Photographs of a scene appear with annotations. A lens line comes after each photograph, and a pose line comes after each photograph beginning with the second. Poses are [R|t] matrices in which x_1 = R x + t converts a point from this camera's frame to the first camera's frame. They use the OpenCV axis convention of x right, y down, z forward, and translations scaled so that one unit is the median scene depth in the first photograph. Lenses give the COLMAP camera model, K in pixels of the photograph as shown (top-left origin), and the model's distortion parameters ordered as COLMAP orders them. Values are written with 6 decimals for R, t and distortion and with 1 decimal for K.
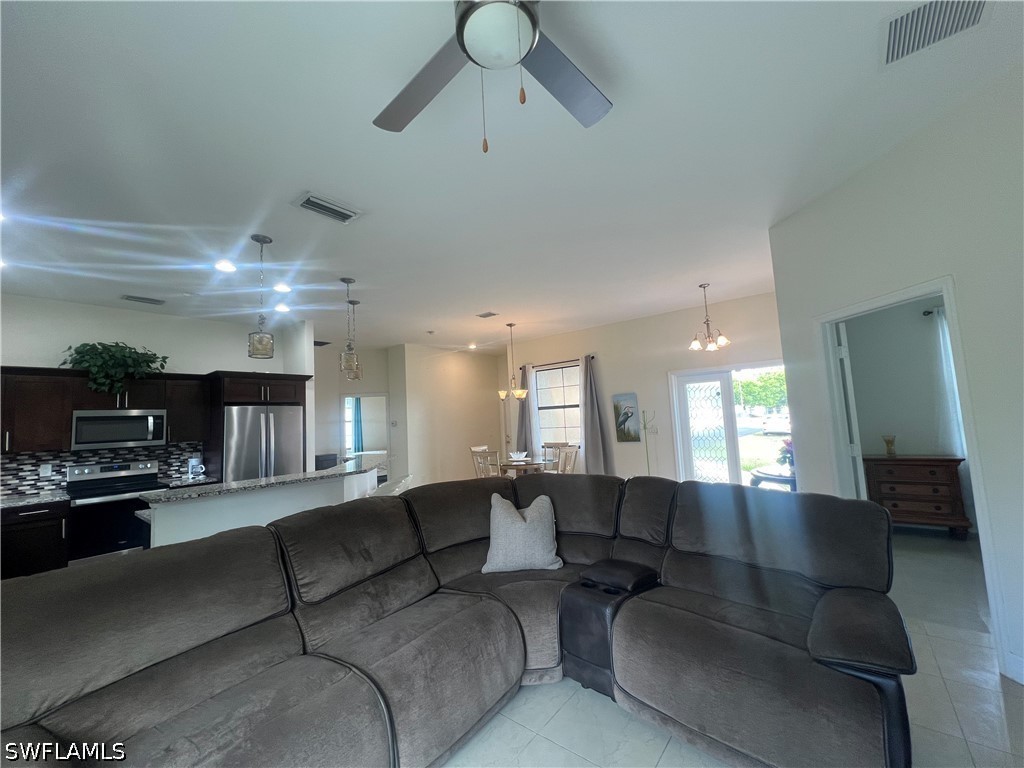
lens RADIAL K [[409.5, 0, 511.7], [0, 409.5, 382.9], [0, 0, 1]] dist [-0.003384, 0.000965]
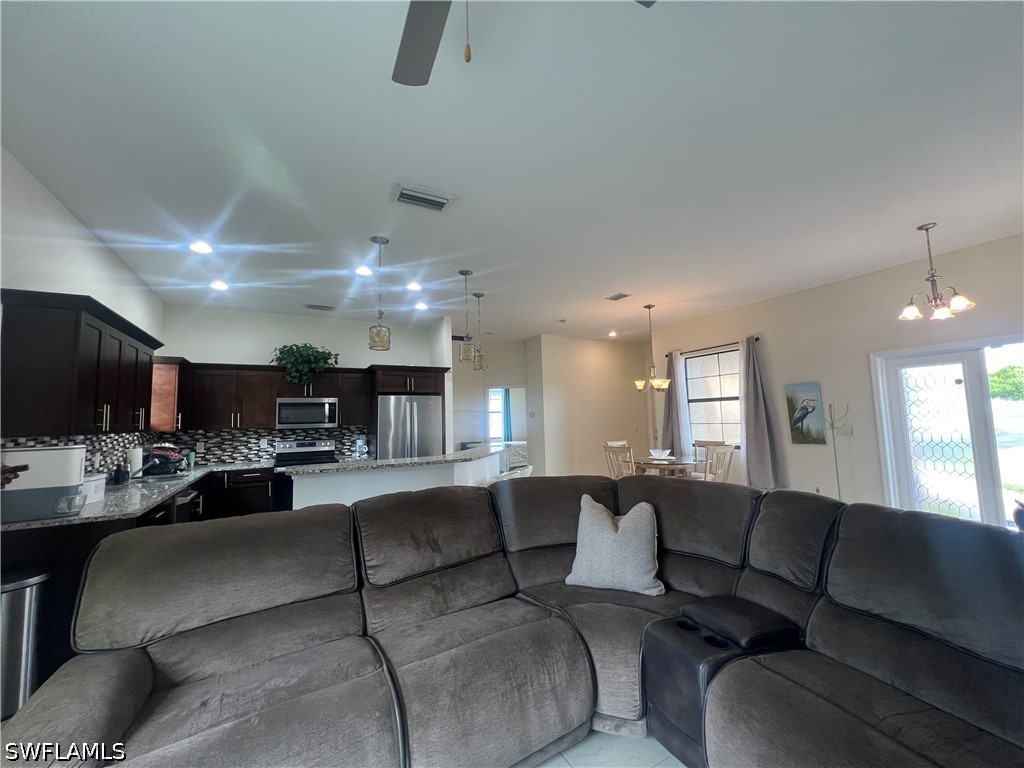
lens RADIAL K [[409.5, 0, 513.0], [0, 409.5, 383.1], [0, 0, 1]] dist [-0.003384, 0.000965]
pose [[0.924177, -0.007357, -0.381893, 0.144012], [0.013743, 0.999808, 0.013997, 0.018949], [0.381717, -0.018184, 0.924101, 0.138760]]
